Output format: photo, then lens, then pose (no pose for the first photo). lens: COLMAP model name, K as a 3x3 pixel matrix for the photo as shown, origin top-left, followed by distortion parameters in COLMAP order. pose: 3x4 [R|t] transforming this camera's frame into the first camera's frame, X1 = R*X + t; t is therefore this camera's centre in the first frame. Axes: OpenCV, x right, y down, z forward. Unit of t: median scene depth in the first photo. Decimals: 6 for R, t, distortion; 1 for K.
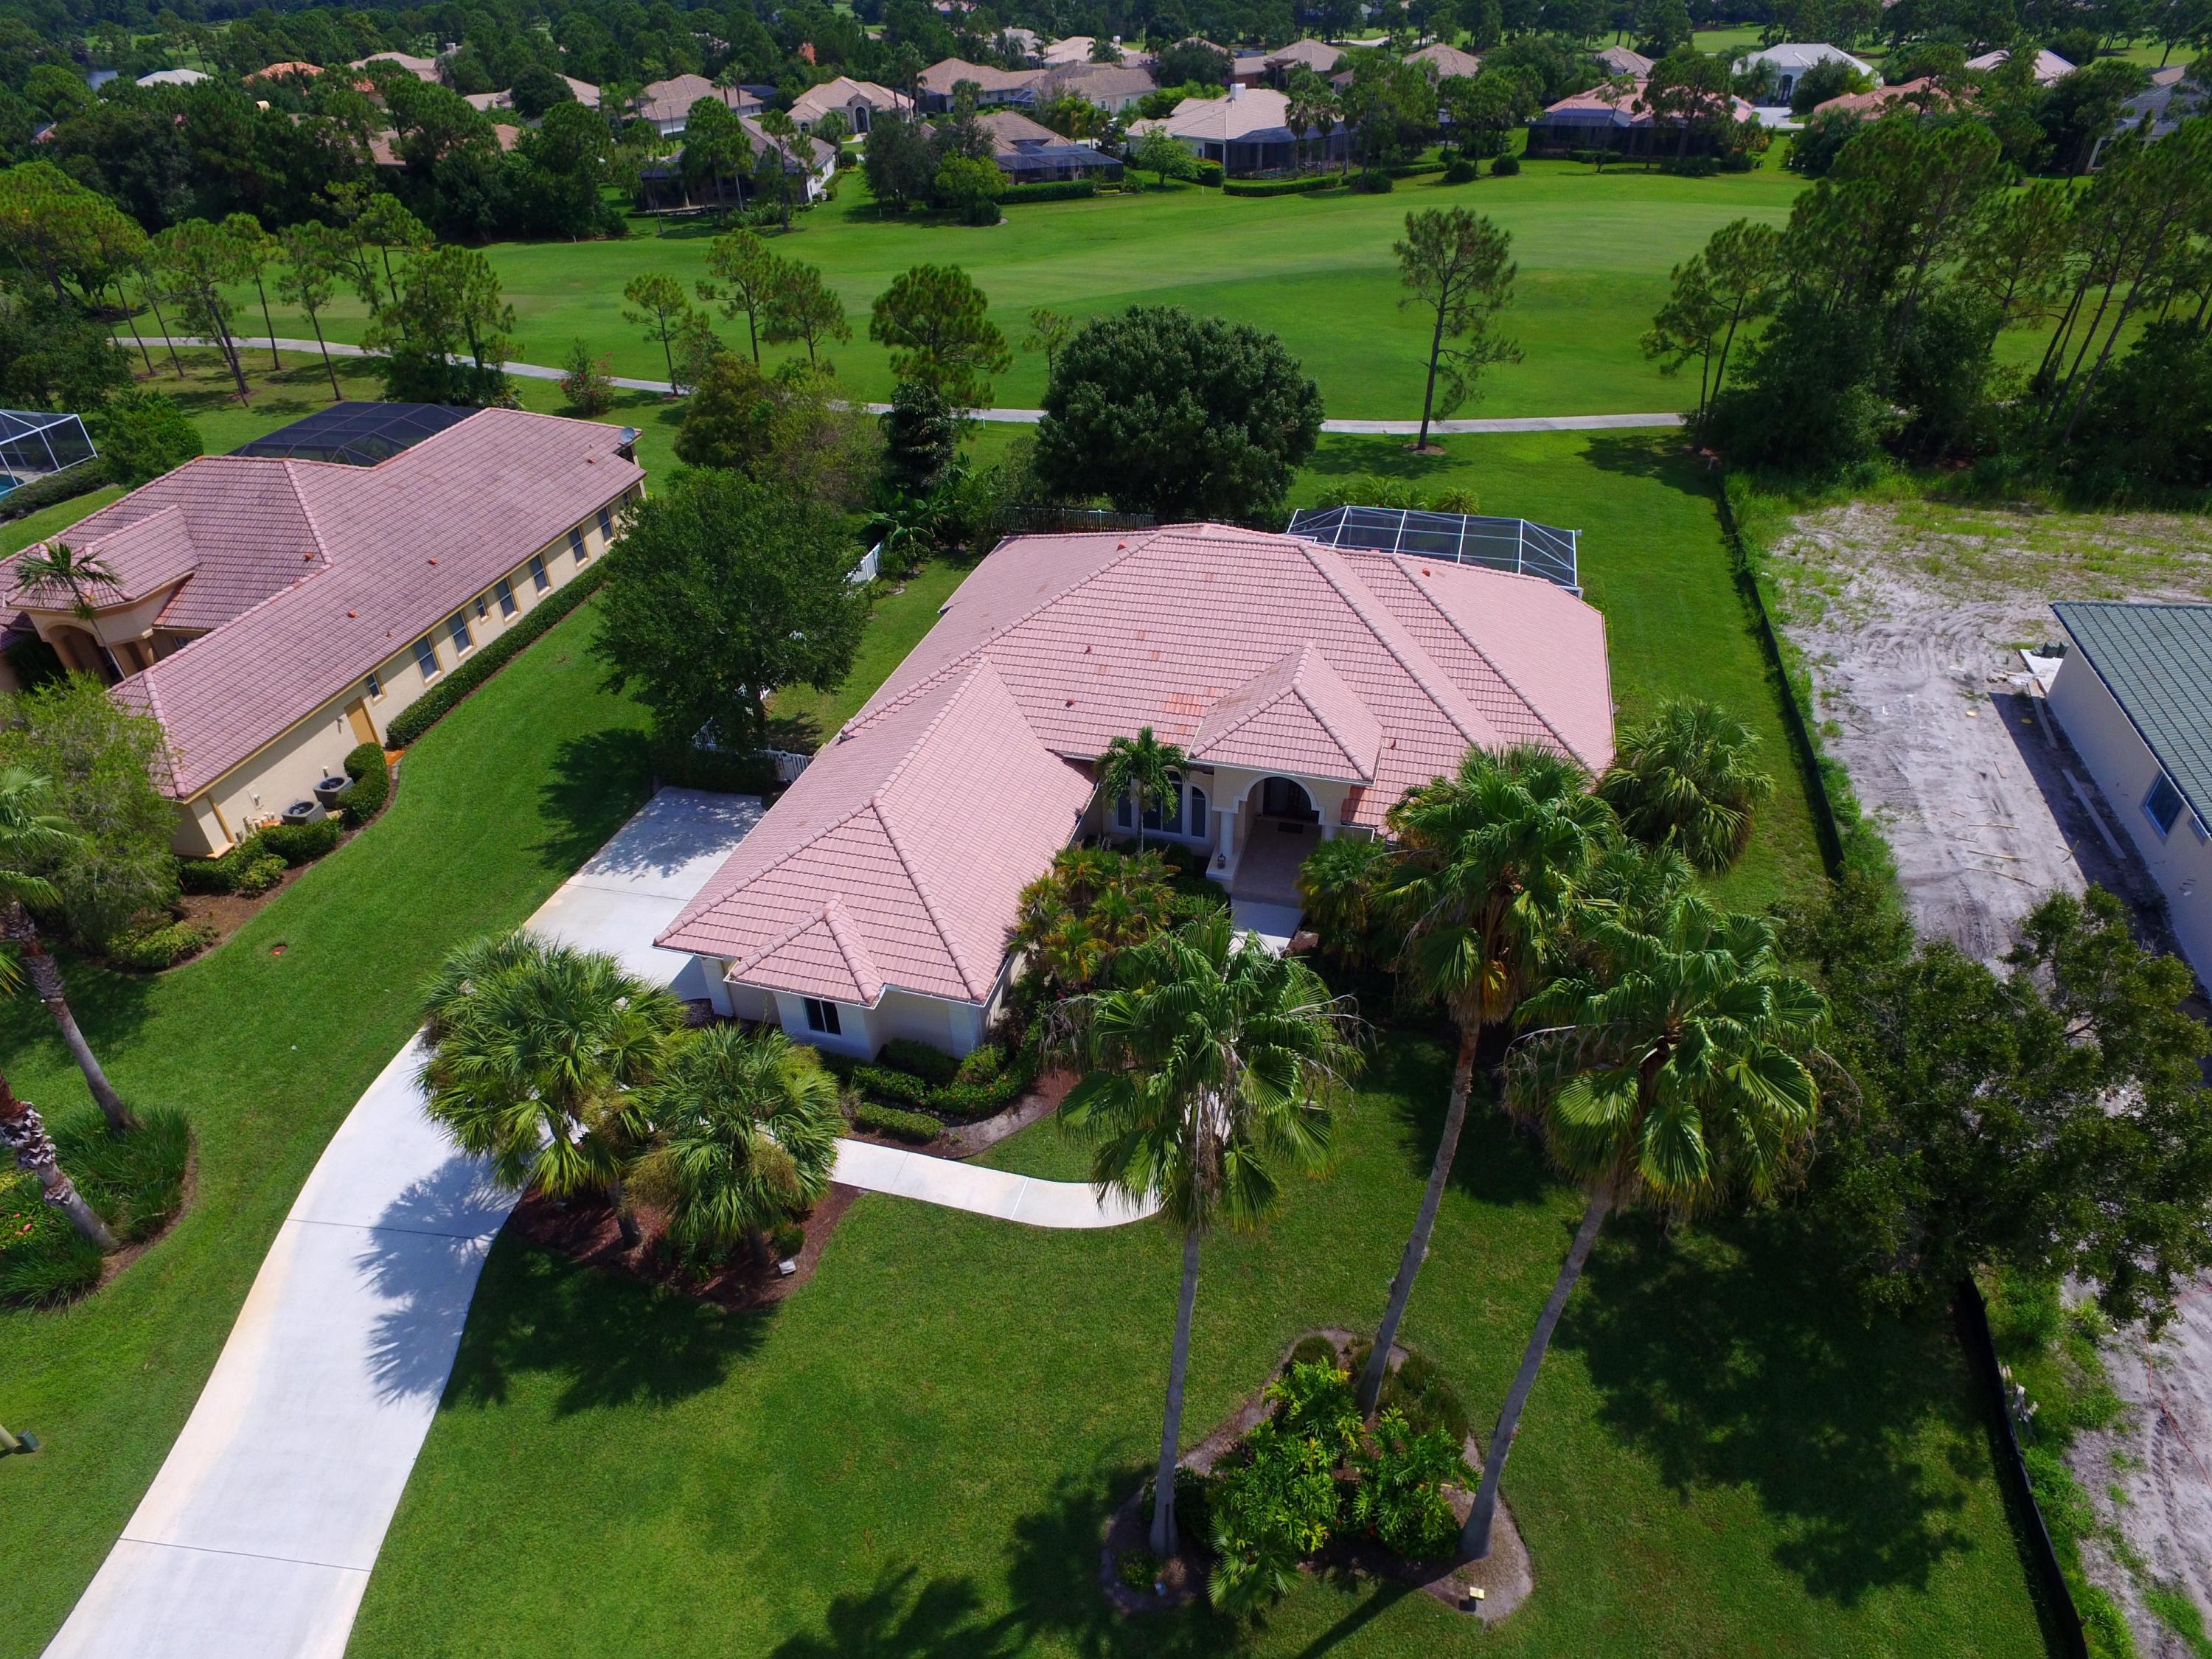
lens RADIAL K [[1298.9, 0, 1101.8], [0, 1298.9, 830.6], [0, 0, 1]] dist [-0.010245, 0.015941]
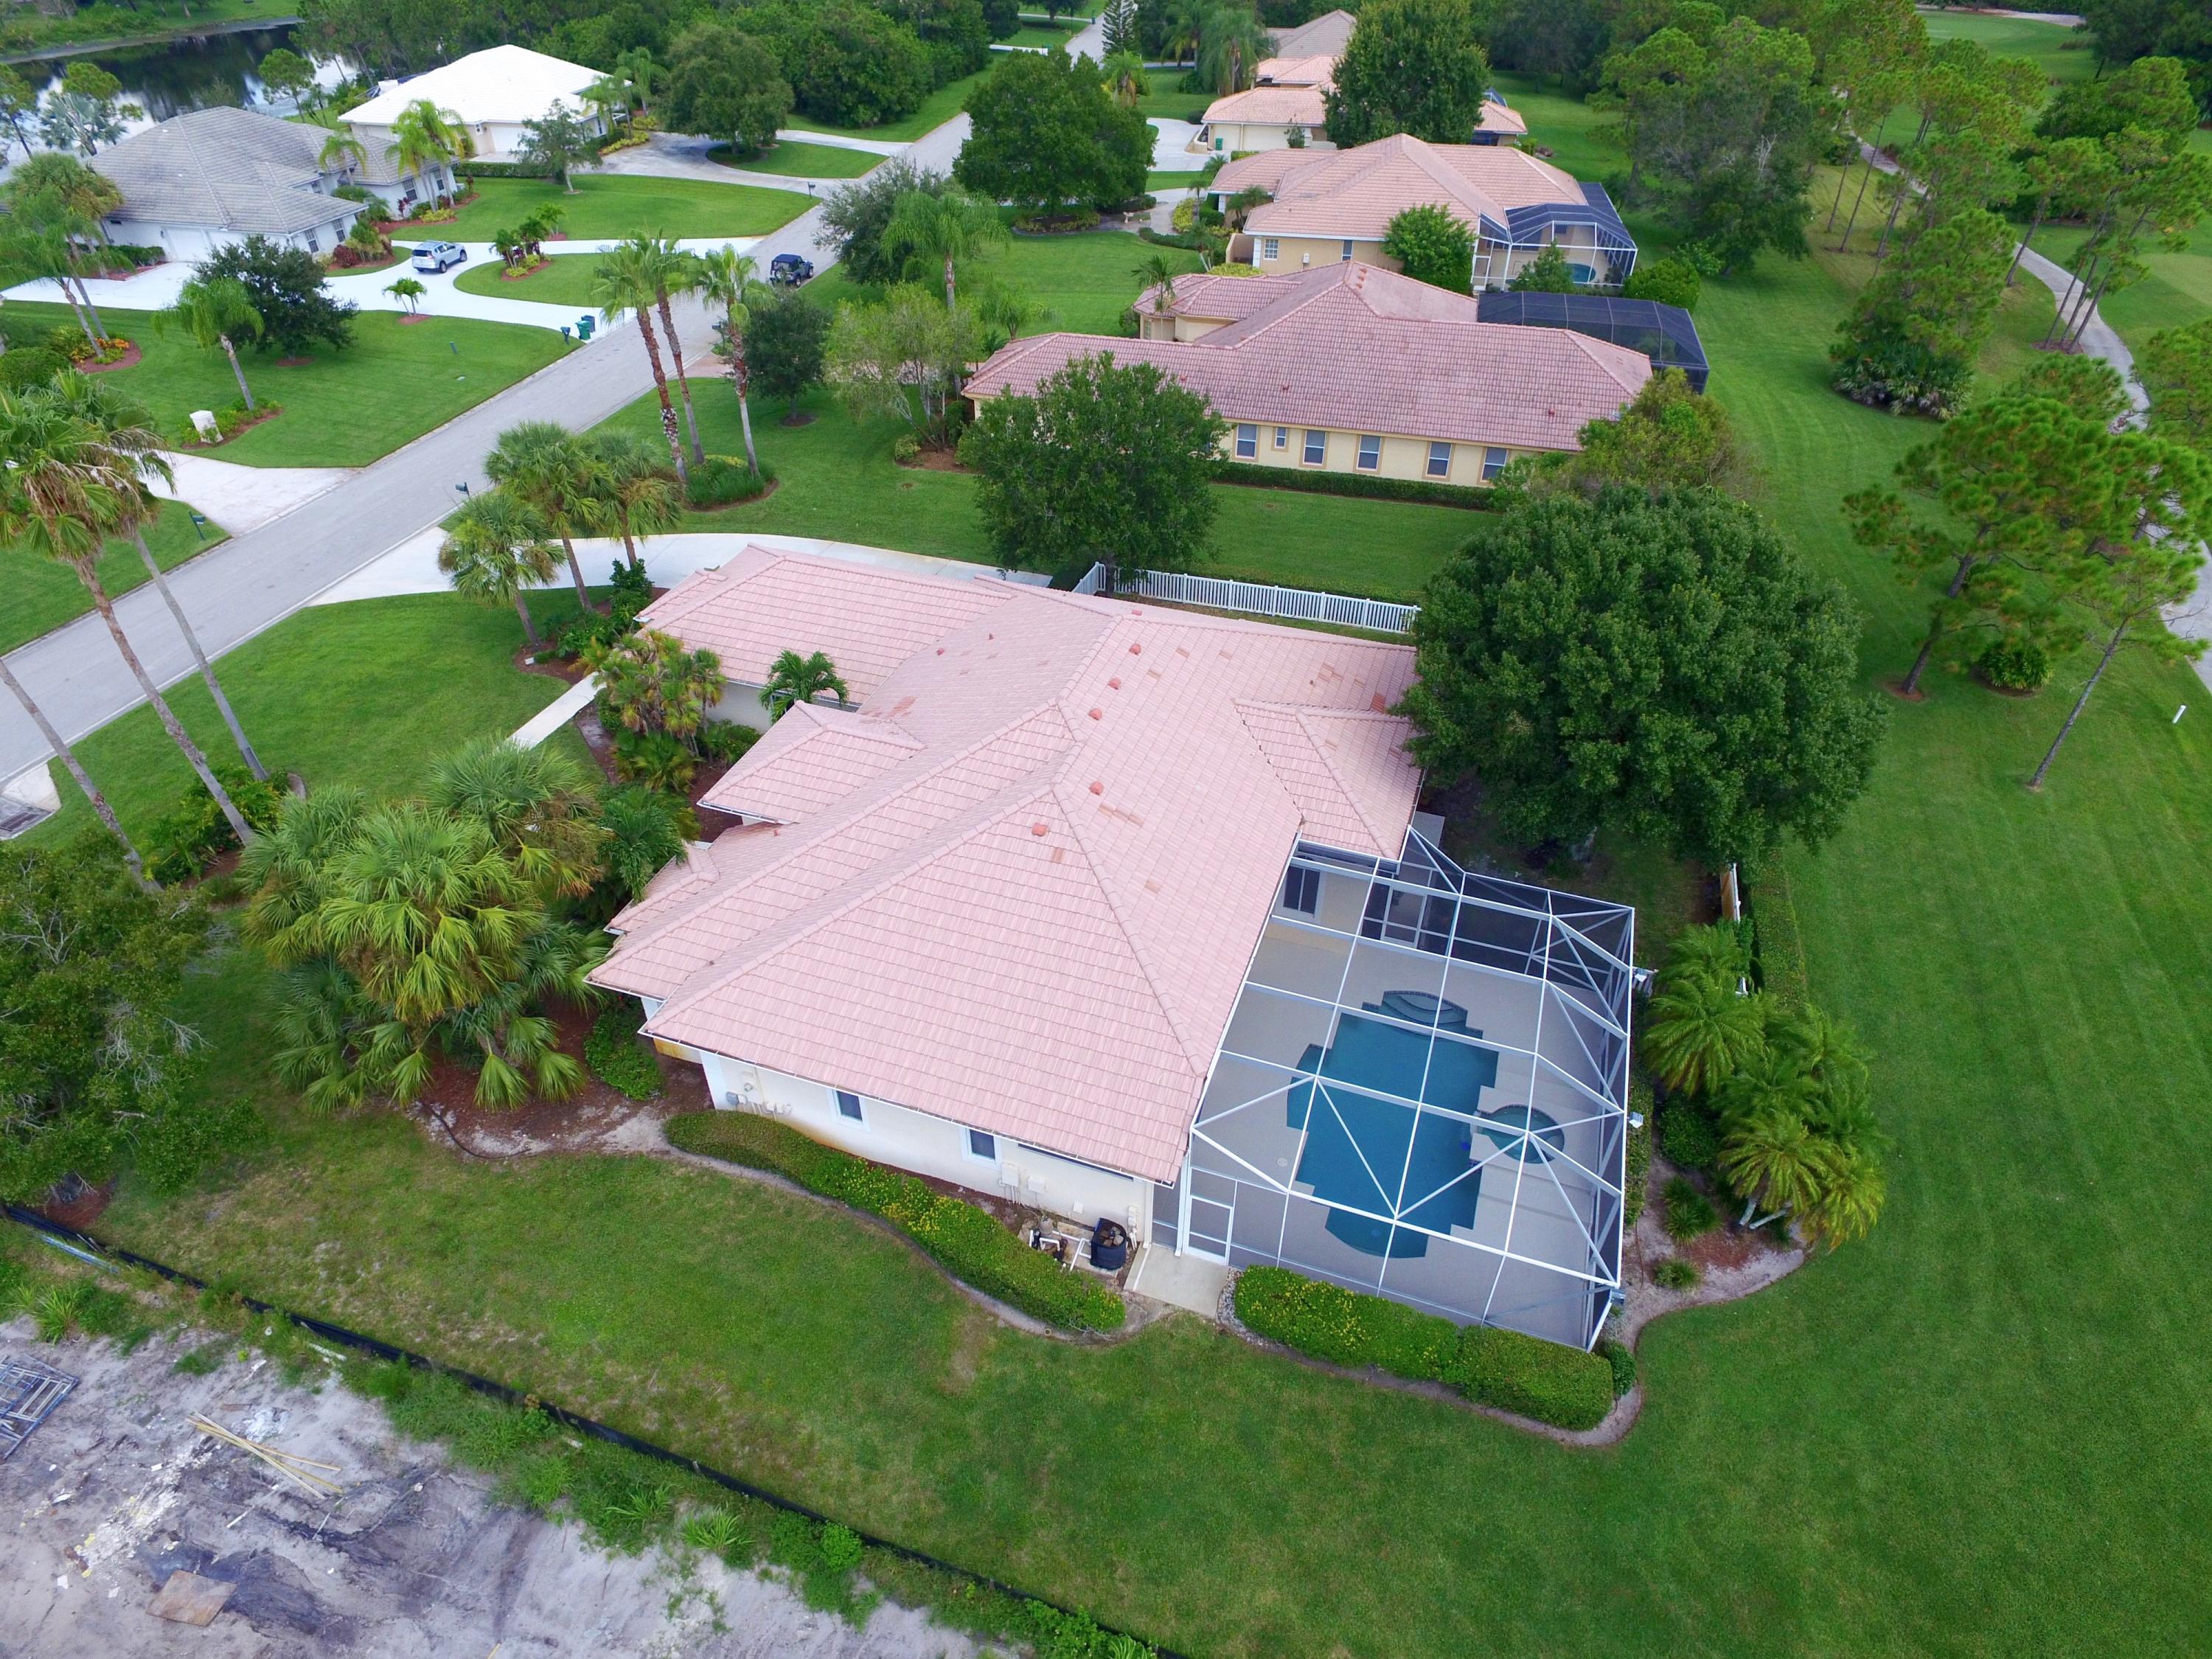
lens RADIAL K [[1298.9, 0, 1101.8], [0, 1298.9, 830.6], [0, 0, 1]] dist [-0.010245, 0.015941]
pose [[-0.062692, 0.627725, -0.775907, 0.670614], [-0.566433, 0.617715, 0.545511, -0.505111], [0.821720, 0.473698, 0.316838, 0.669233]]
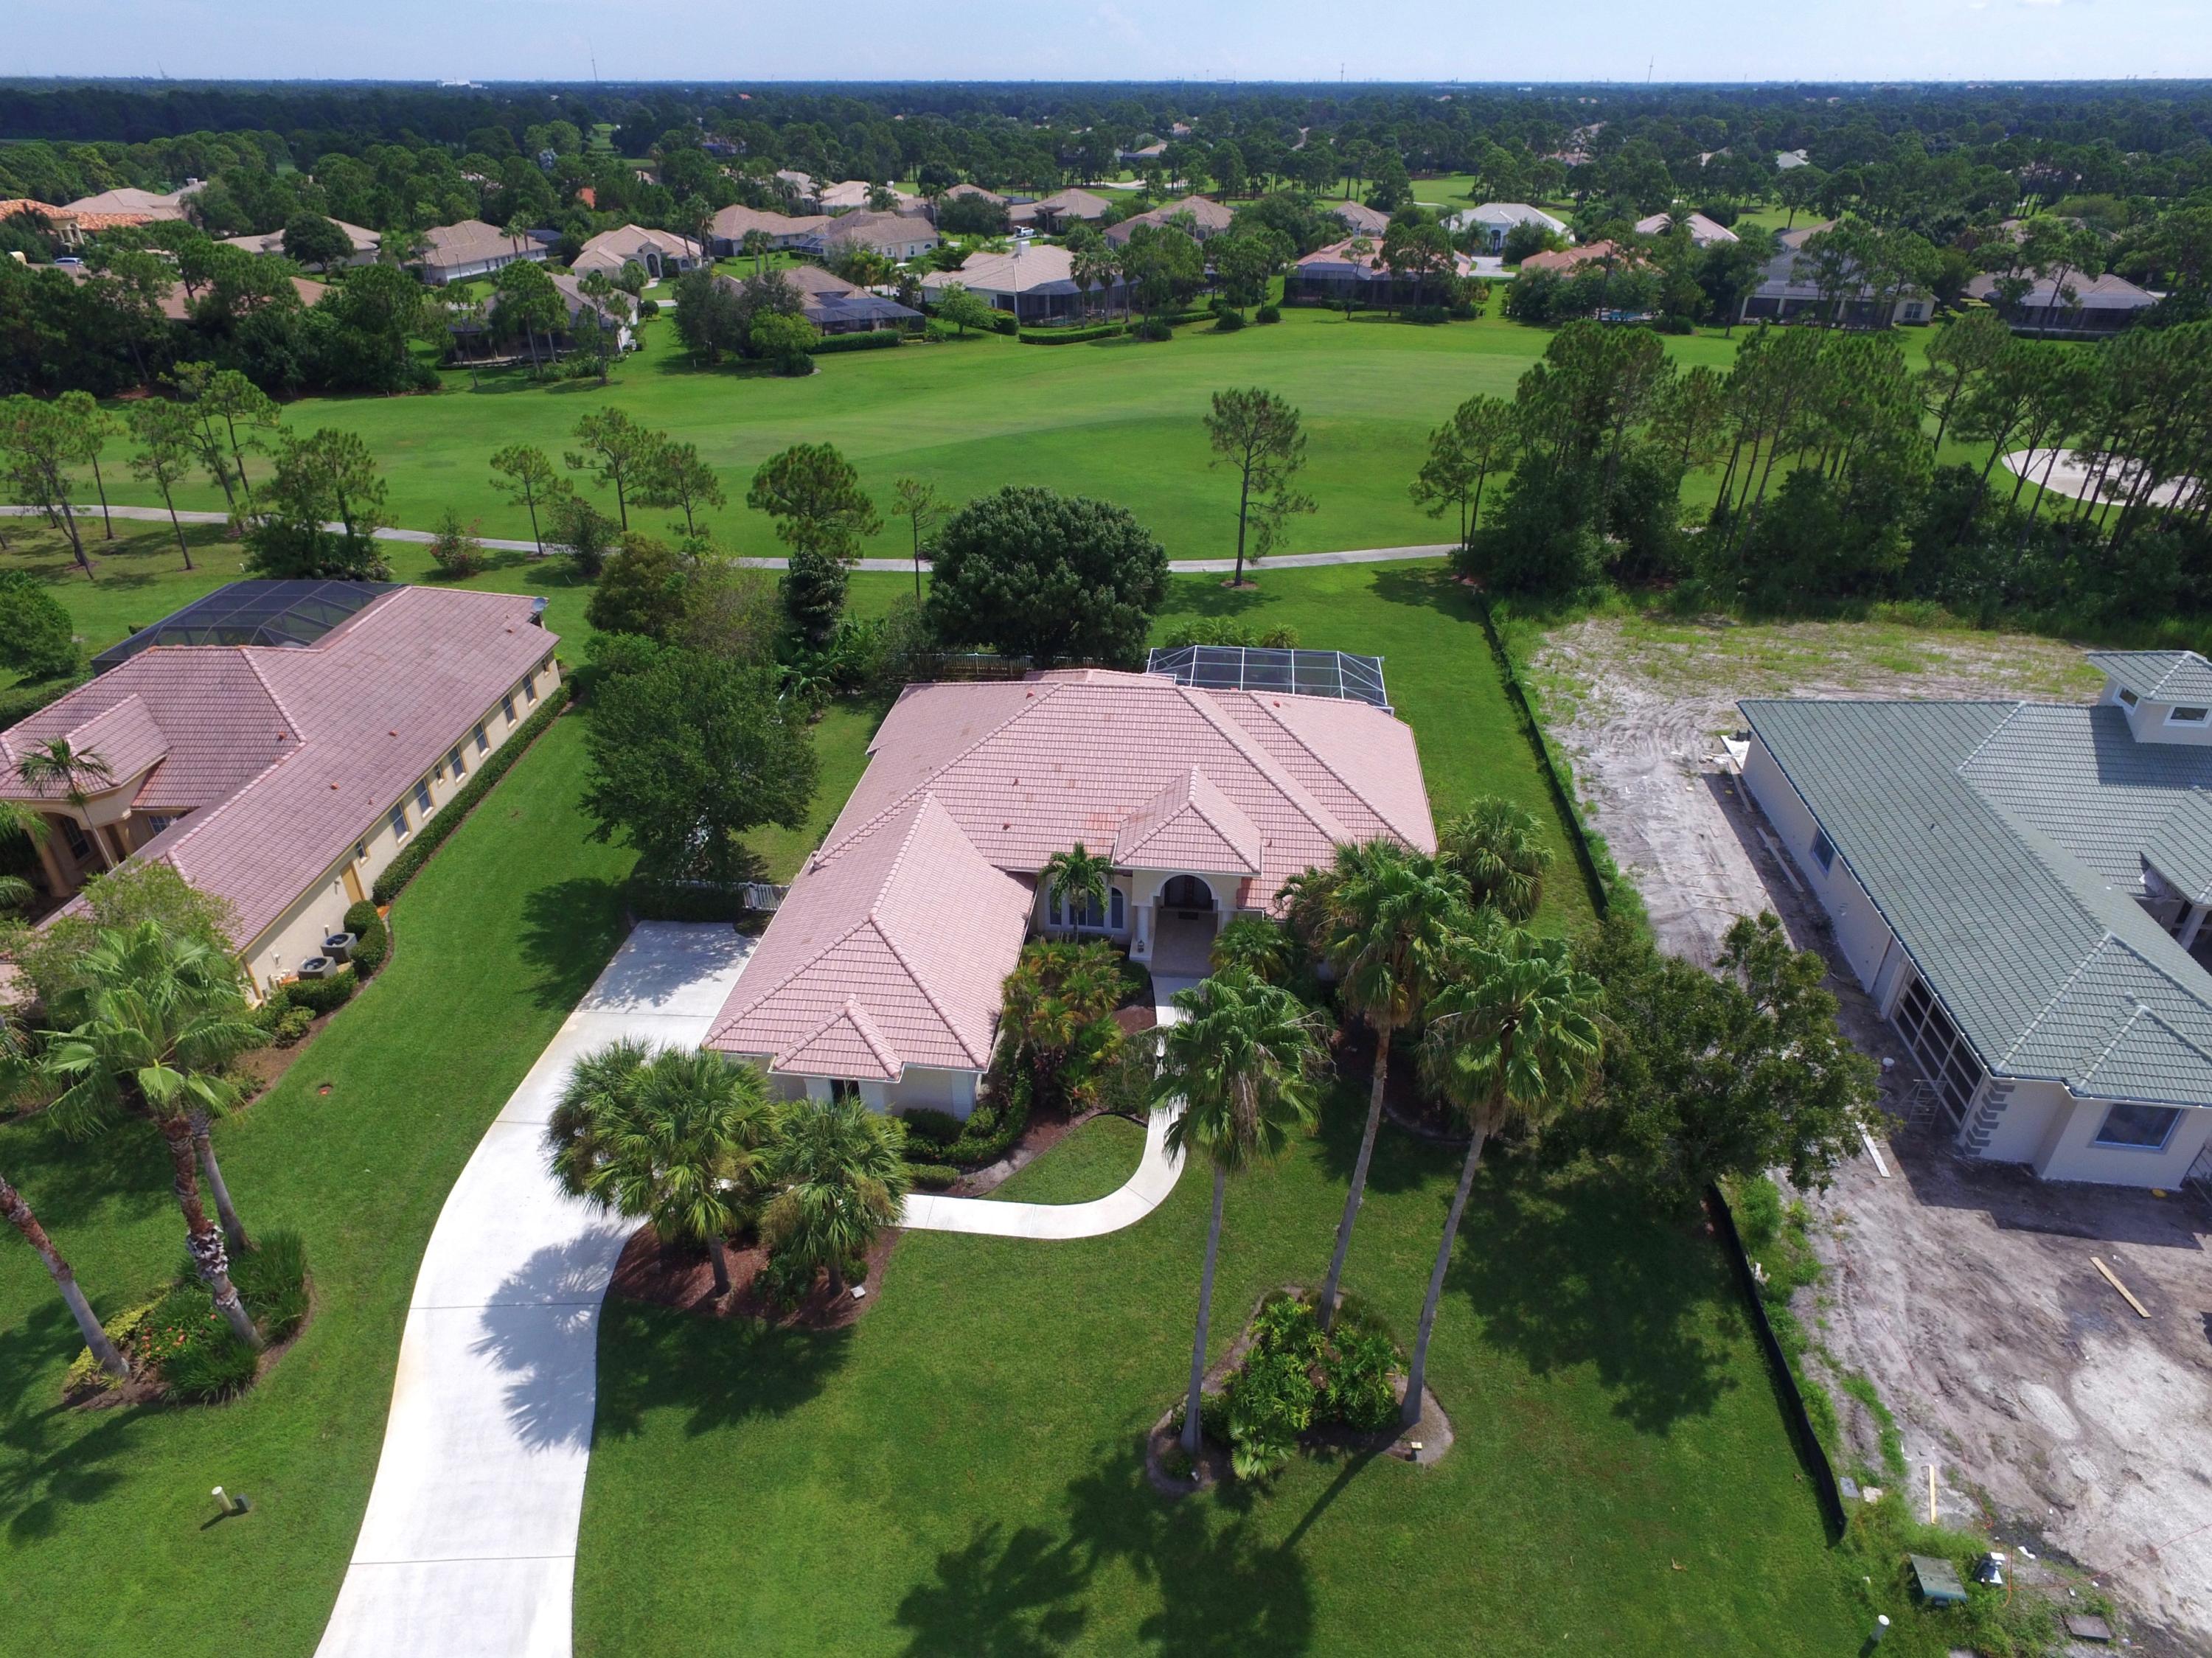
lens RADIAL K [[1307.1, 0, 1106.0], [0, 1307.1, 829.0], [0, 0, 1]] dist [-0.002227, 0.002578]
pose [[0.986166, -0.063939, 0.152932, -0.093996], [0.076102, 0.994272, -0.075044, 0.002620], [-0.147258, 0.085644, 0.985383, -0.173988]]
